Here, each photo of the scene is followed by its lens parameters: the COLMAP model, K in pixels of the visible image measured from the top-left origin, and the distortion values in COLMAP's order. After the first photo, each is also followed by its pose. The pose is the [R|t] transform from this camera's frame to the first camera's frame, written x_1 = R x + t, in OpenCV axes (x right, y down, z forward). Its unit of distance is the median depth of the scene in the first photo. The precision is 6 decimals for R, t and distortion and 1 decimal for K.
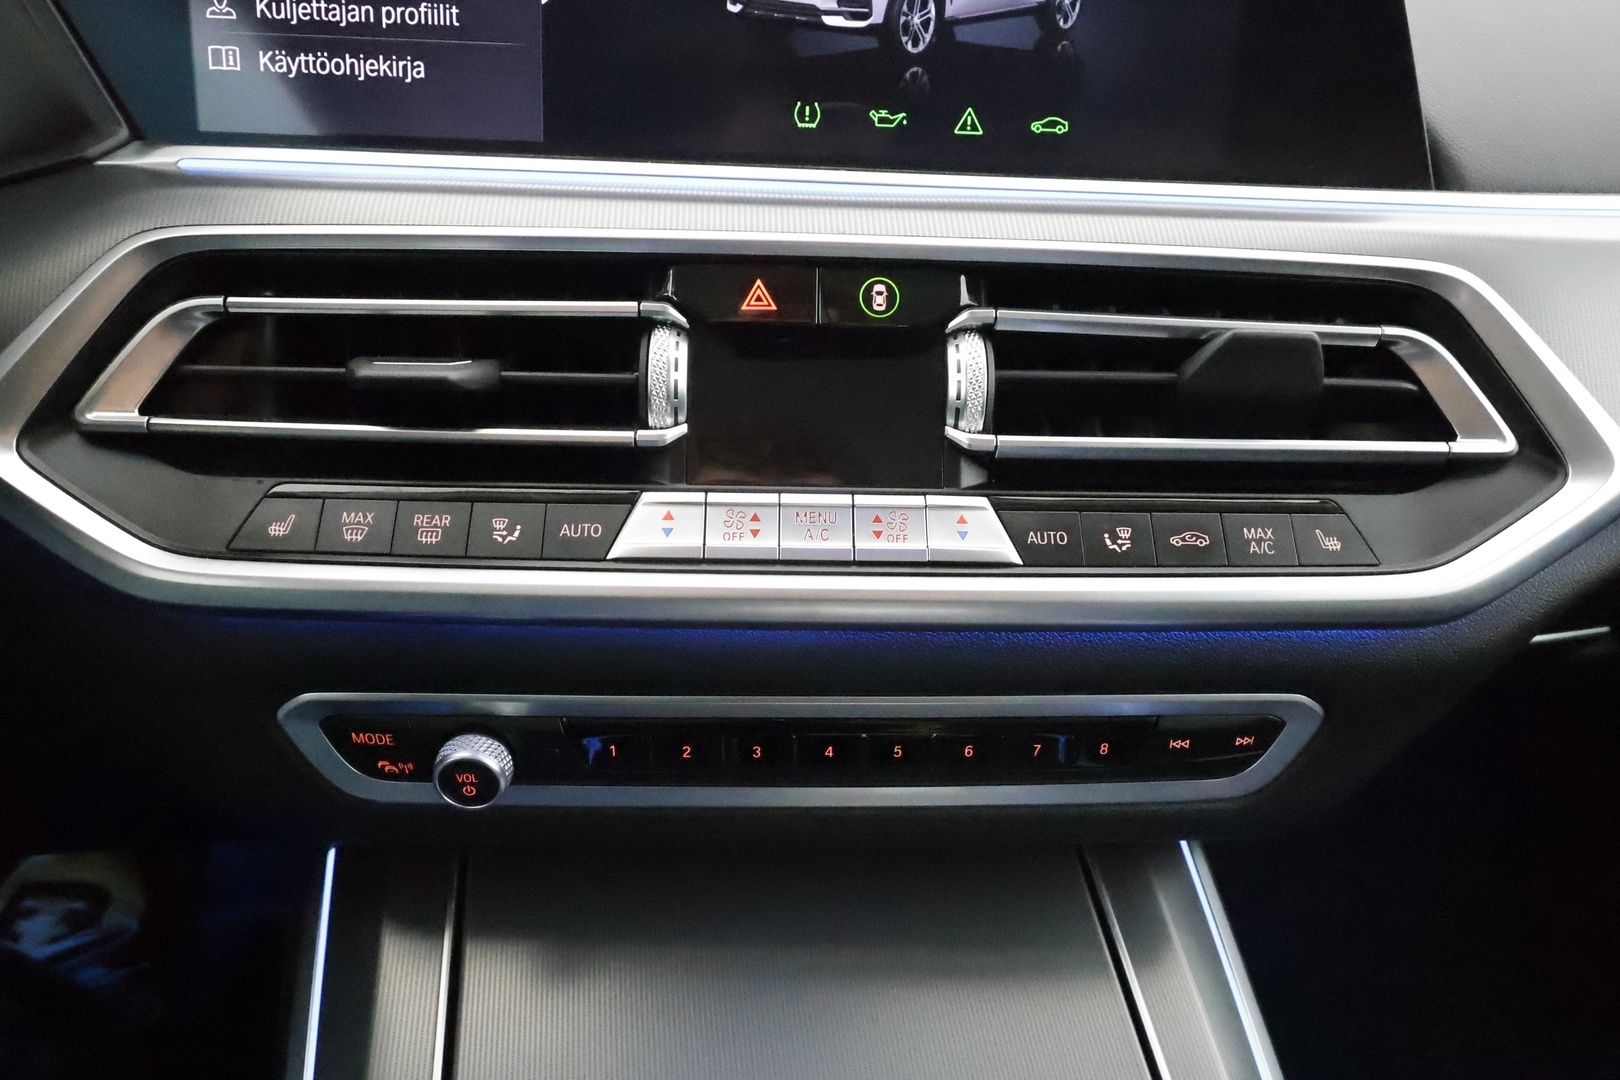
lens RADIAL K [[1047.3, 0, 810.0], [0, 1047.3, 540.0], [0, 0, 1]] dist [0.000664, 0.000386]
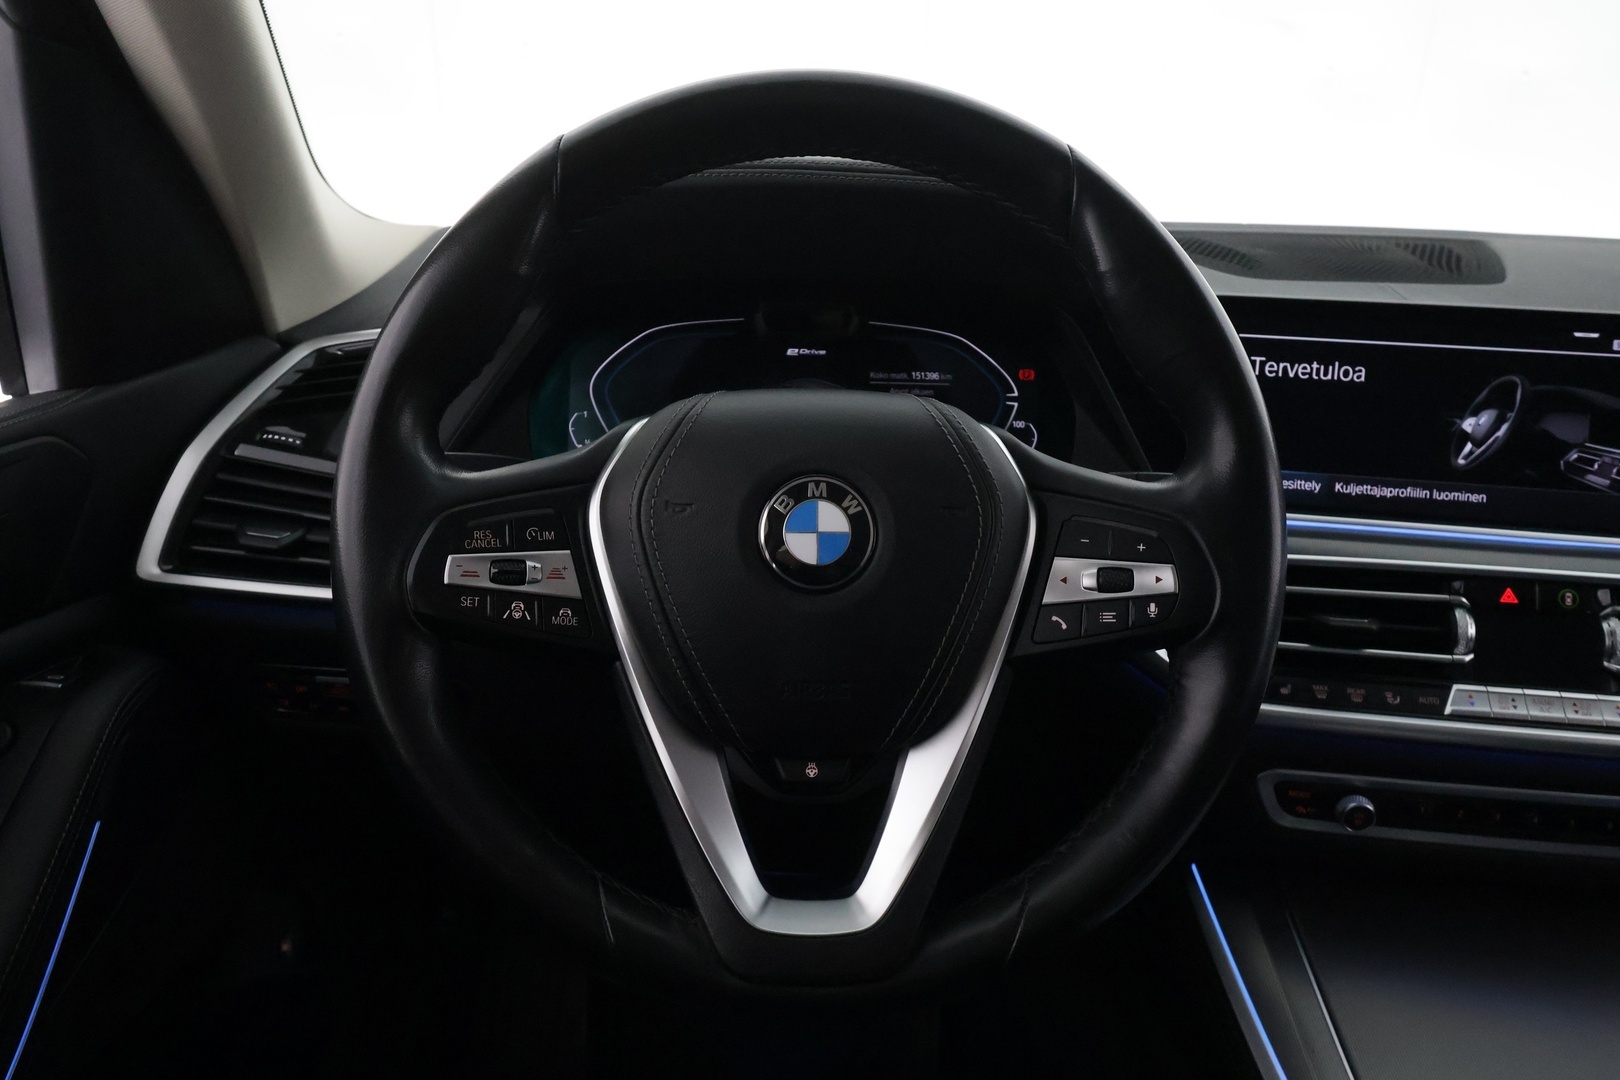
lens RADIAL K [[1099.7, 0, 810.0], [0, 1099.7, 540.0], [0, 0, 1]] dist [0.005195, 0.000177]
pose [[0.988320, 0.045261, -0.145514, -1.131550], [-0.066418, 0.987347, -0.143997, 0.073822], [0.137156, 0.151980, 0.978821, -1.411038]]
